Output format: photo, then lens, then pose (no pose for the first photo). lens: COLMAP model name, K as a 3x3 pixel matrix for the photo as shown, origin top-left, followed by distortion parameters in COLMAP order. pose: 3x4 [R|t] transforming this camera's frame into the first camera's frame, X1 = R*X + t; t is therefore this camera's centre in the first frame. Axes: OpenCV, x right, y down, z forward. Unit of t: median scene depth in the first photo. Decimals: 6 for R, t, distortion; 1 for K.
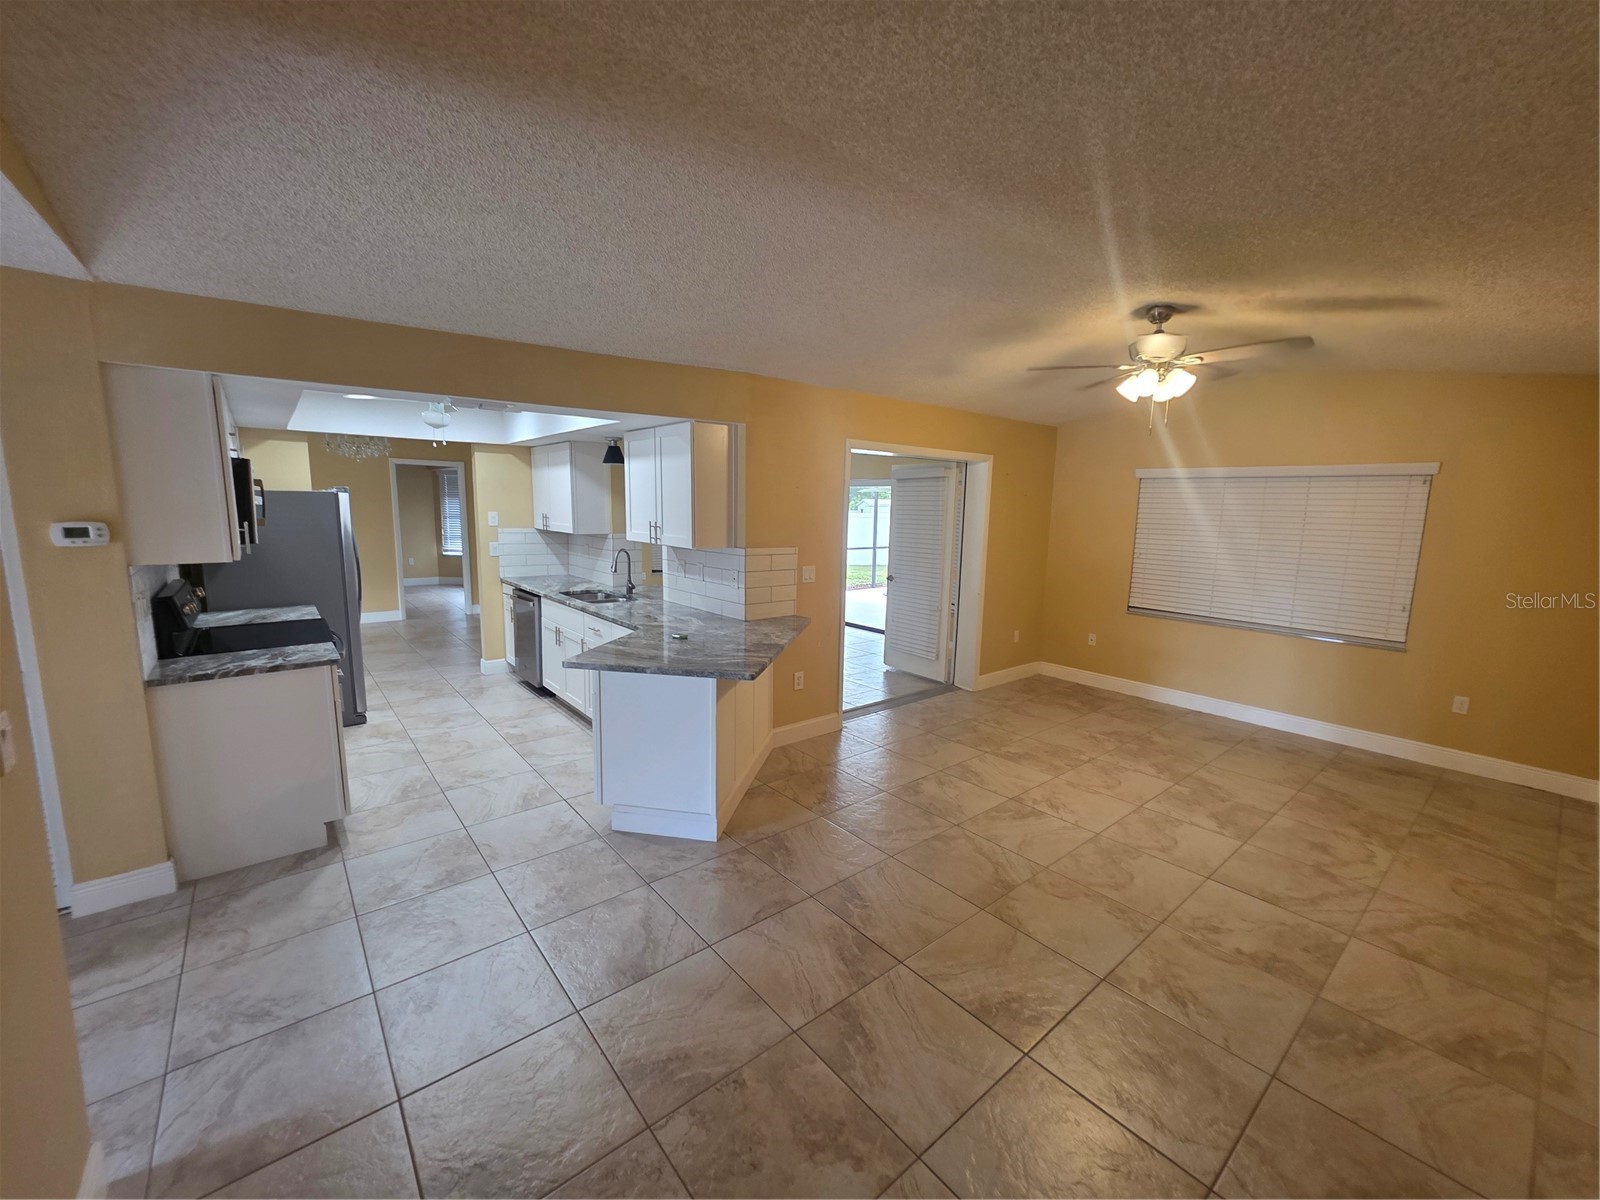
lens RADIAL K [[658.3, 0, 821.0], [0, 658.3, 596.6], [0, 0, 1]] dist [0.000383, 0.000044]
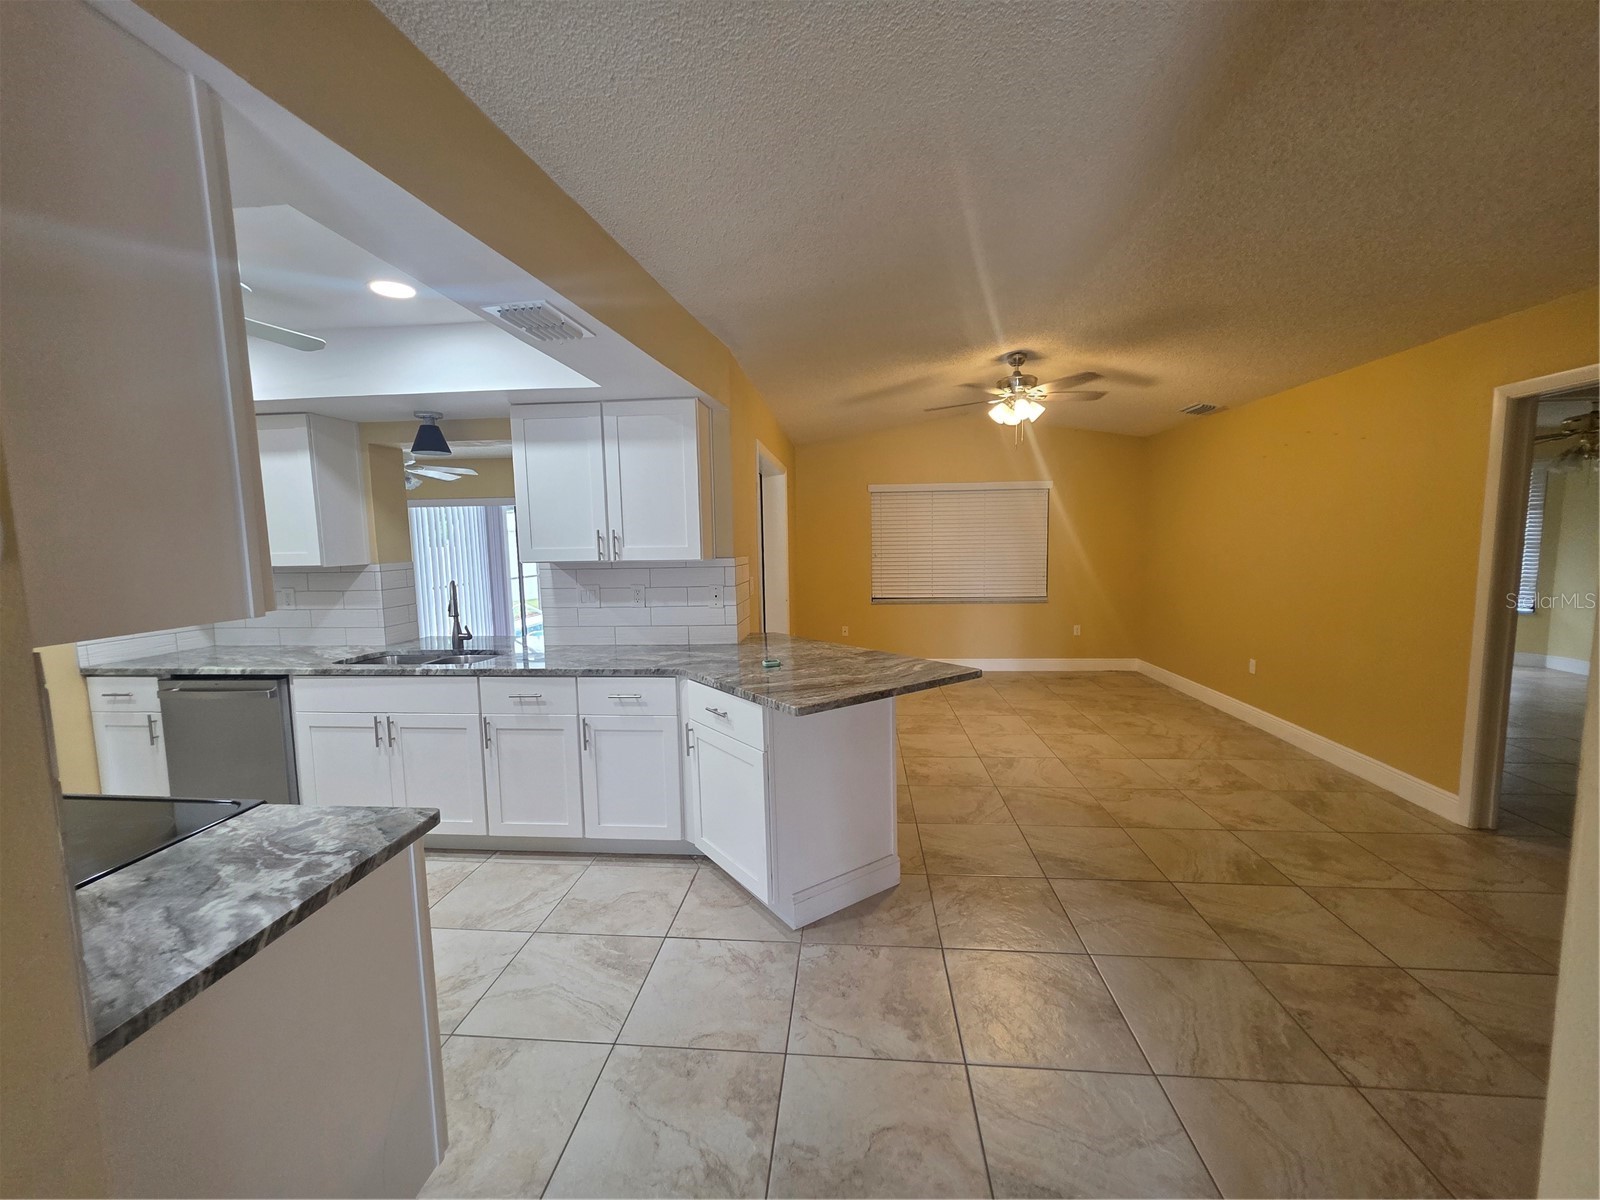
lens RADIAL K [[641.4, 0, 796.7], [0, 641.4, 604.0], [0, 0, 1]] dist [0.000330, -0.000140]
pose [[0.703141, -0.105963, 0.703111, -0.765596], [0.133556, 0.990916, 0.015776, -0.020316], [-0.698395, 0.082812, 0.710905, 0.443640]]
